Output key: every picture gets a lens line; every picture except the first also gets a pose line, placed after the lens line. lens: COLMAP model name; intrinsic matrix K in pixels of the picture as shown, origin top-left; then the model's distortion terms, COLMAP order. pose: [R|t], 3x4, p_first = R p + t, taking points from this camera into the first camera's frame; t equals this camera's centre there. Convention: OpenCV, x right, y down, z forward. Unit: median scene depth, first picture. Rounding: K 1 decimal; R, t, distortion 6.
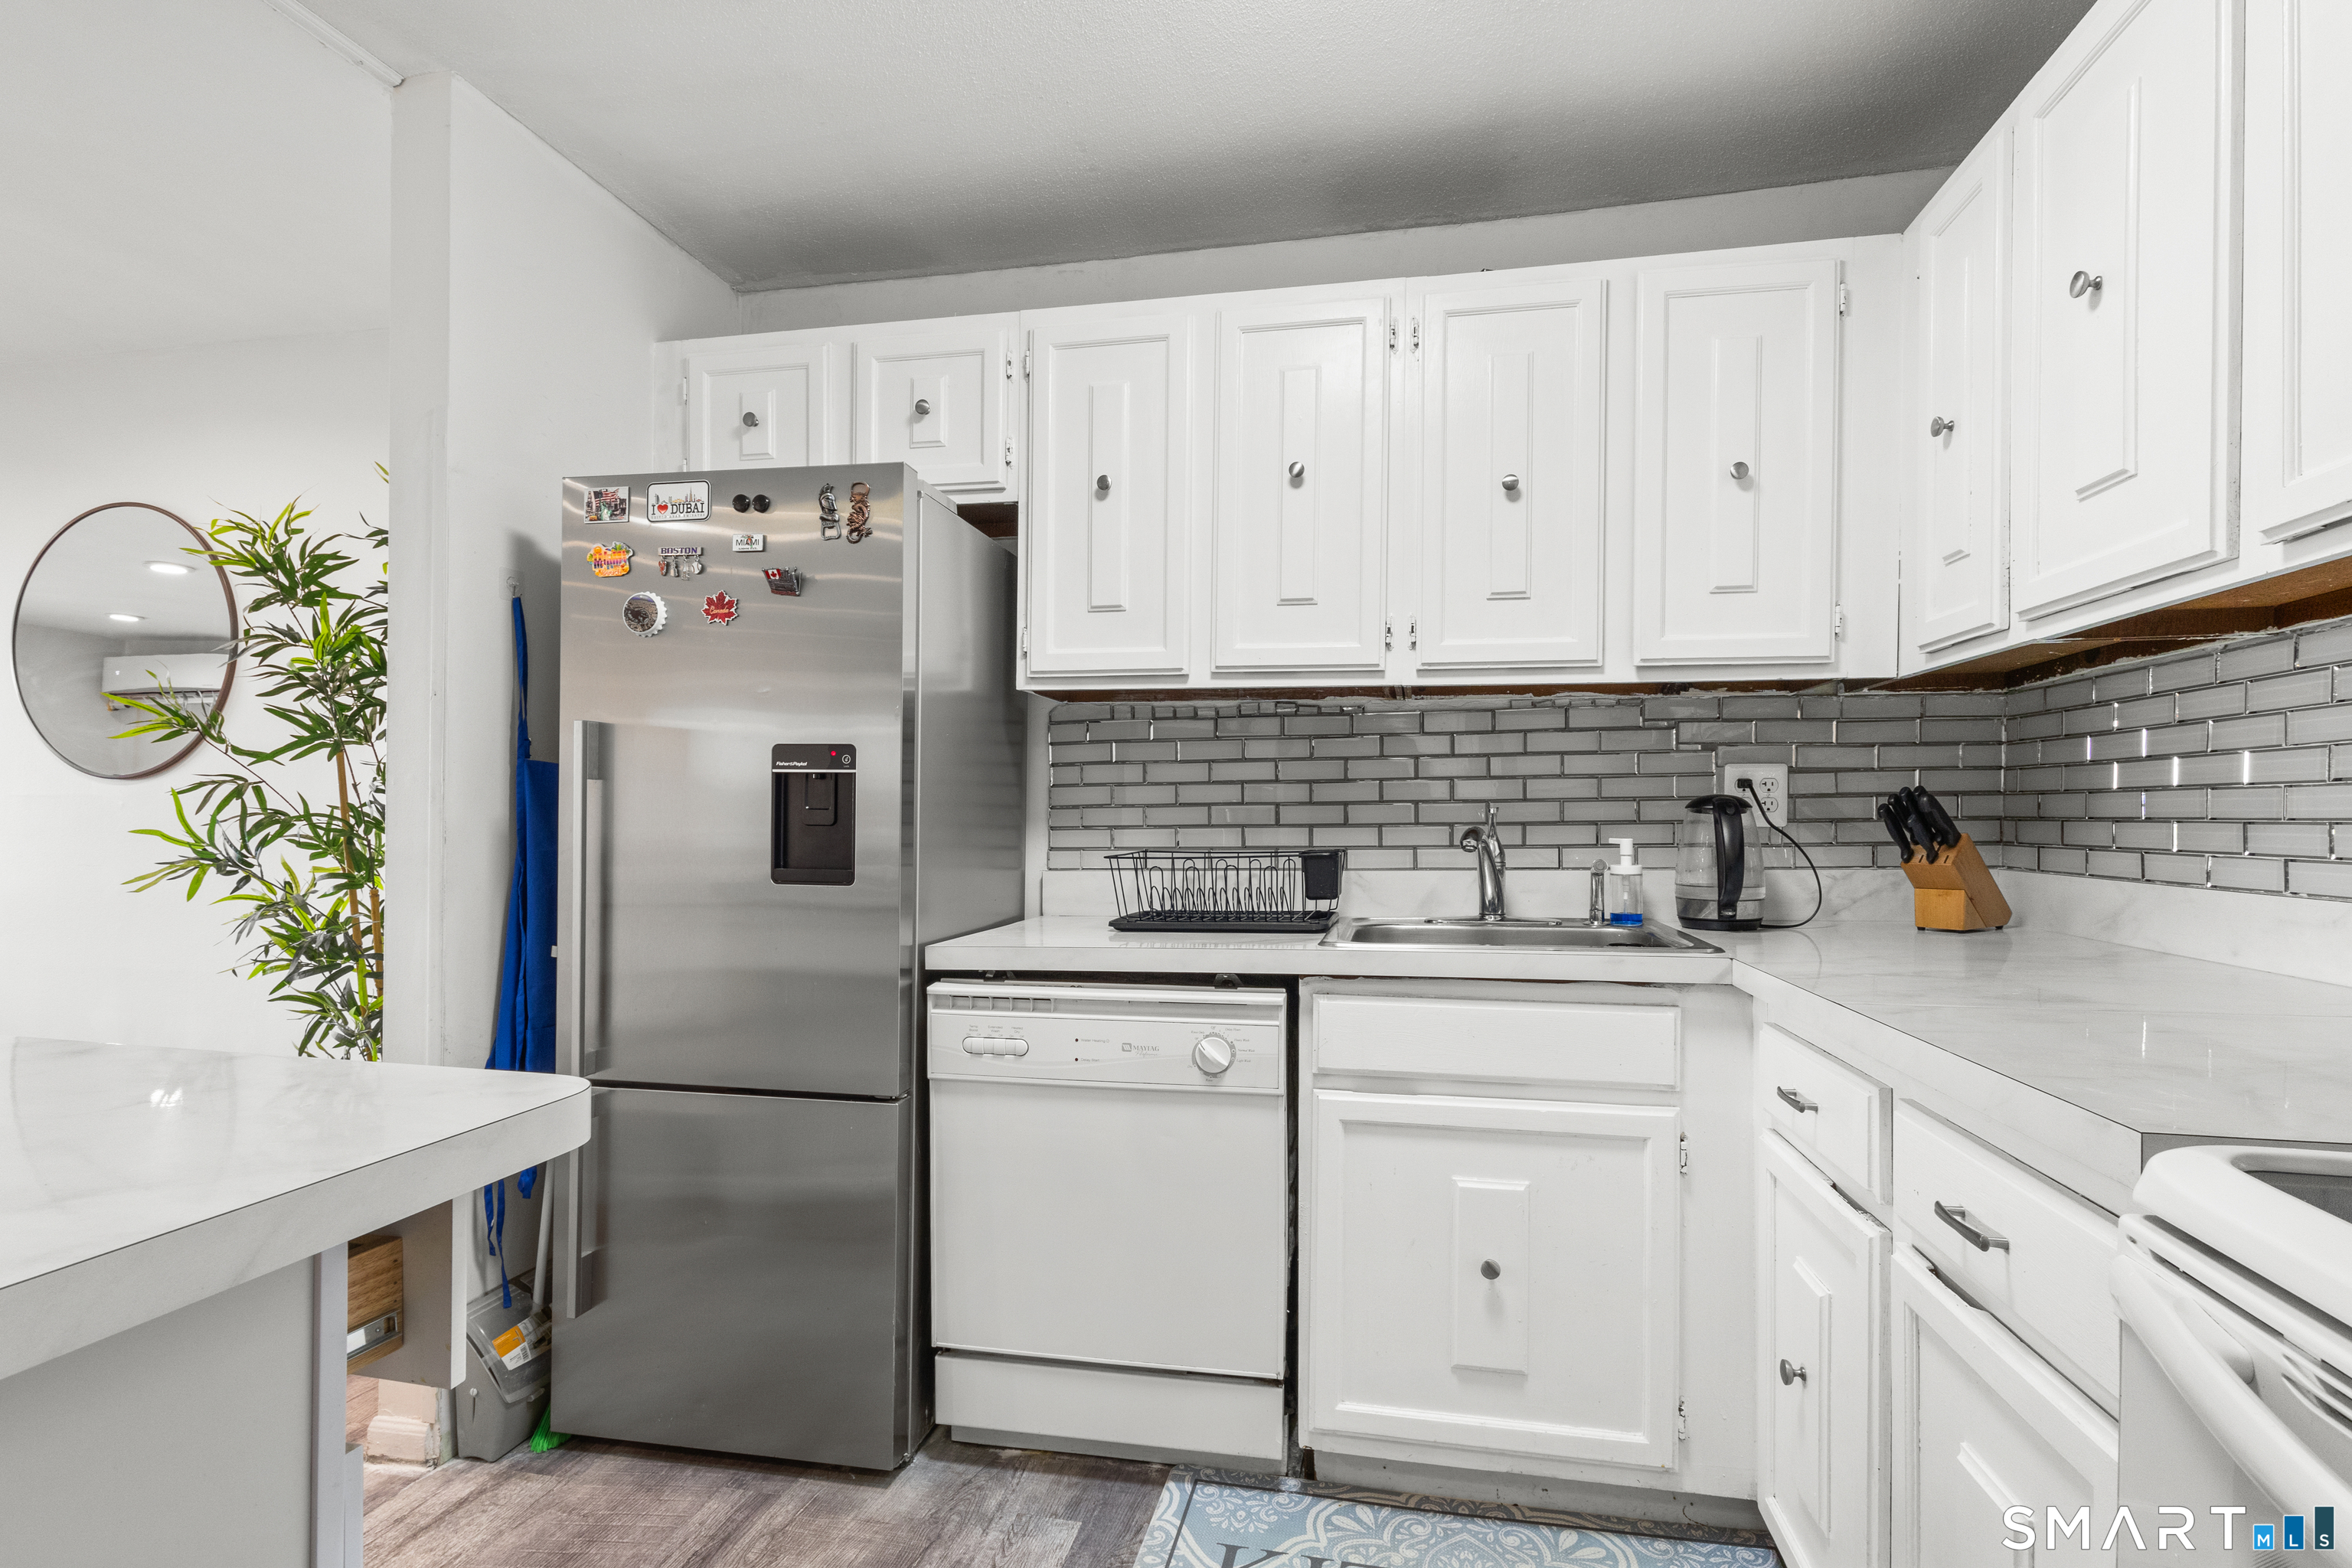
lens RADIAL K [[1121.4, 0, 1191.3], [0, 1121.4, 823.4], [0, 0, 1]] dist [0.000829, 0.000569]
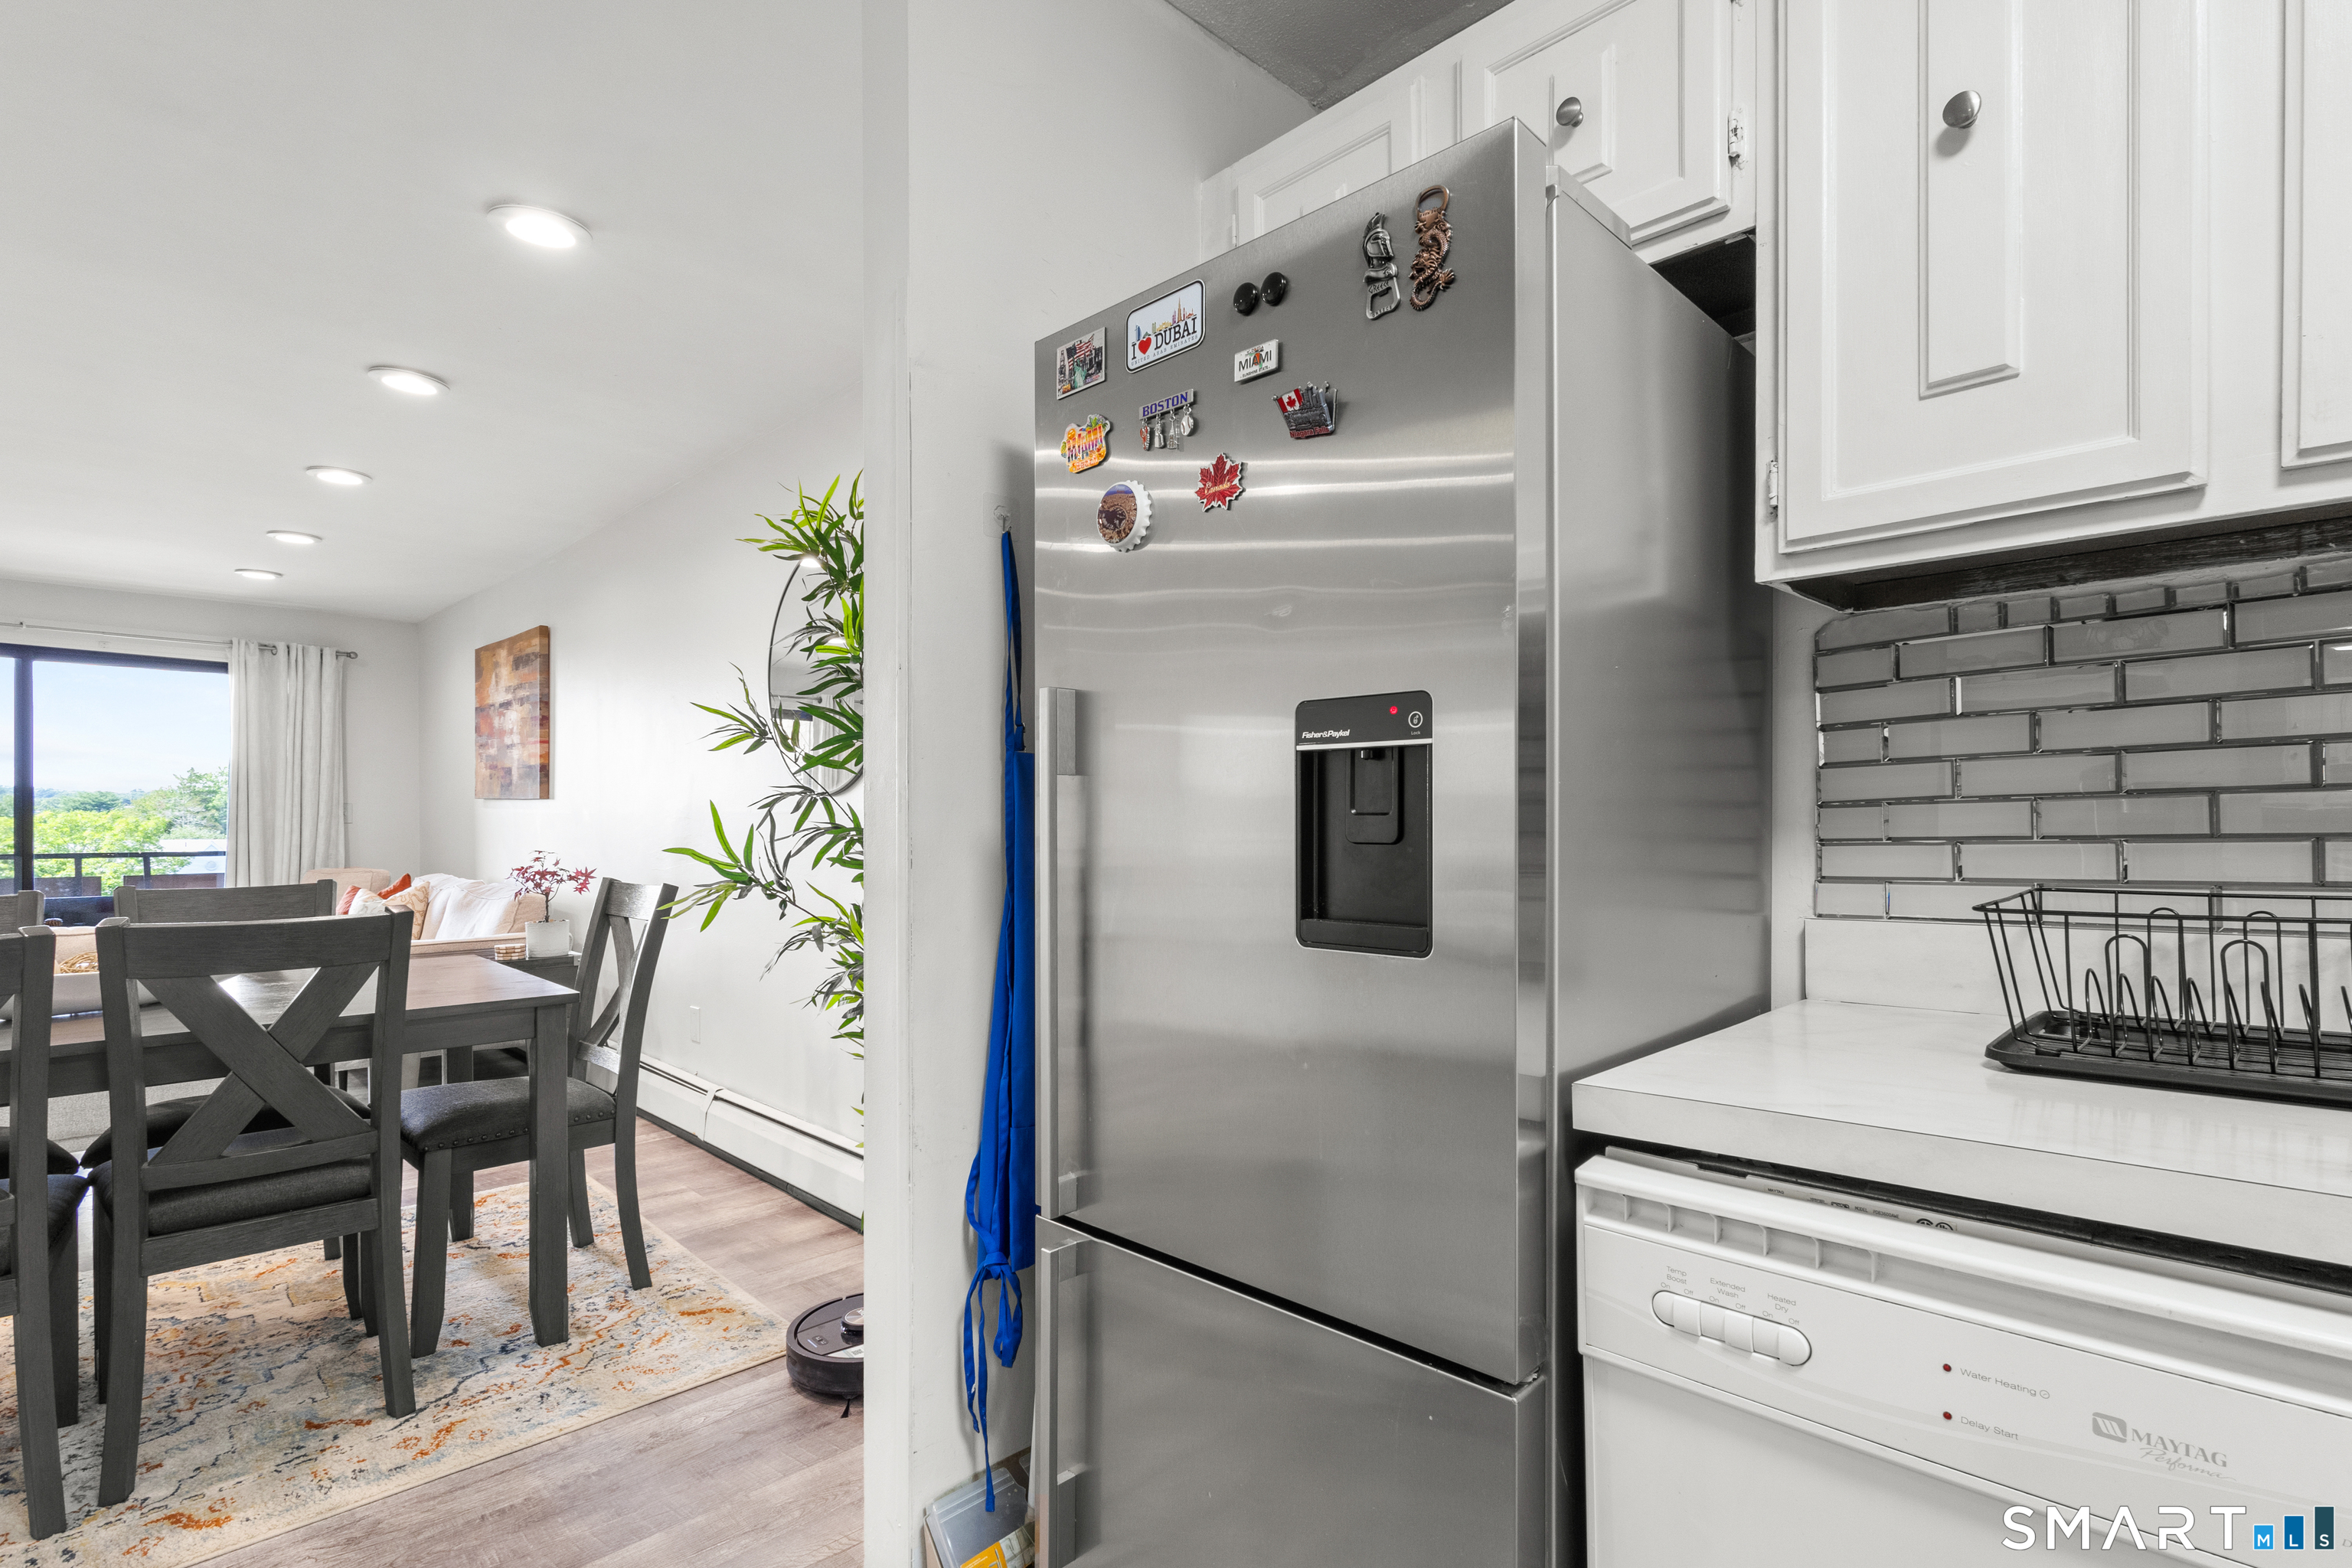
lens RADIAL K [[1121.4, 0, 1191.3], [0, 1121.4, 823.4], [0, 0, 1]] dist [0.000829, 0.000569]
pose [[0.827172, -0.010449, -0.561852, -0.093512], [0.008195, 0.999945, -0.006532, -0.005116], [0.561890, 0.000798, 0.827212, 0.482228]]
